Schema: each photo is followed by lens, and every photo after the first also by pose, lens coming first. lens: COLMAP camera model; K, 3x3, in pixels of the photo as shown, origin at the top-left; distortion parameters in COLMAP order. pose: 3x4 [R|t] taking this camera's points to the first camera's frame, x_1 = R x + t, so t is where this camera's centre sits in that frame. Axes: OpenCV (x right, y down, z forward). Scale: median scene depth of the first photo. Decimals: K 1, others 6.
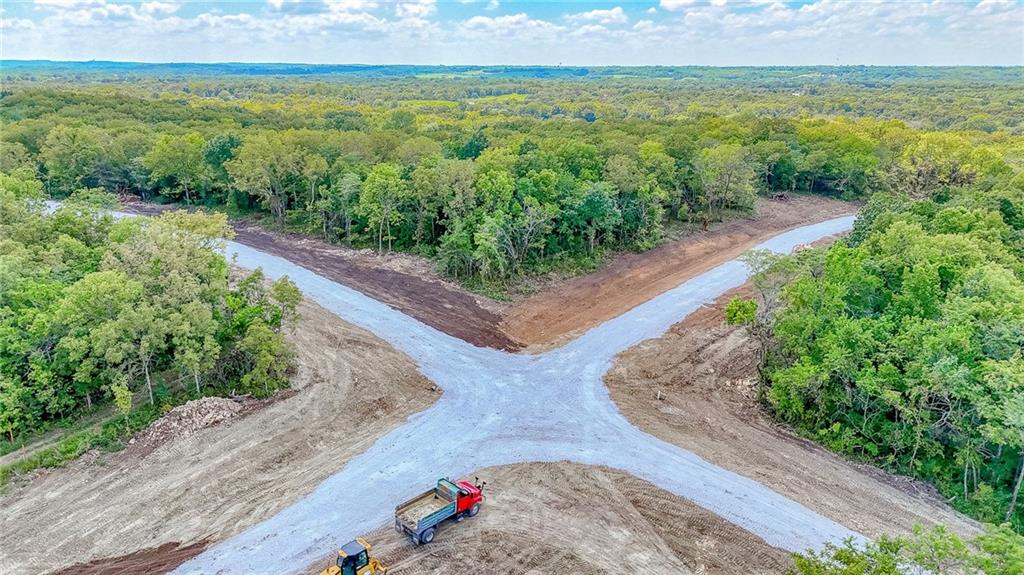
lens RADIAL K [[754.5, 0, 509.6], [0, 754.5, 287.1], [0, 0, 1]] dist [0.055407, -0.040548]
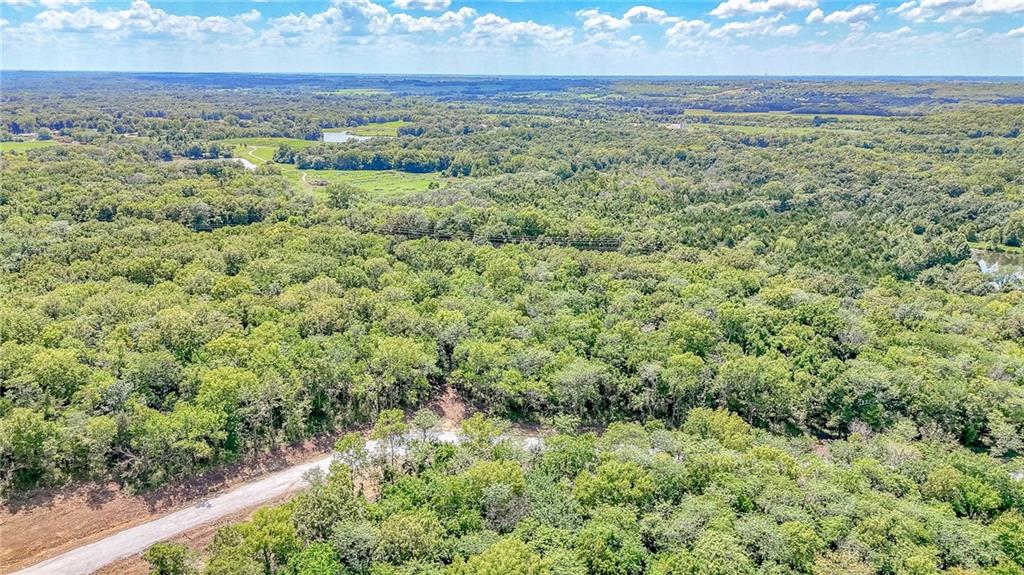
lens RADIAL K [[754.5, 0, 505.3], [0, 754.5, 291.1], [0, 0, 1]] dist [0.055407, -0.040548]
pose [[0.998841, -0.013936, 0.046077, 1.384282], [0.014142, 0.999891, -0.004147, -0.525909], [-0.046014, 0.004794, 0.998929, 0.600753]]
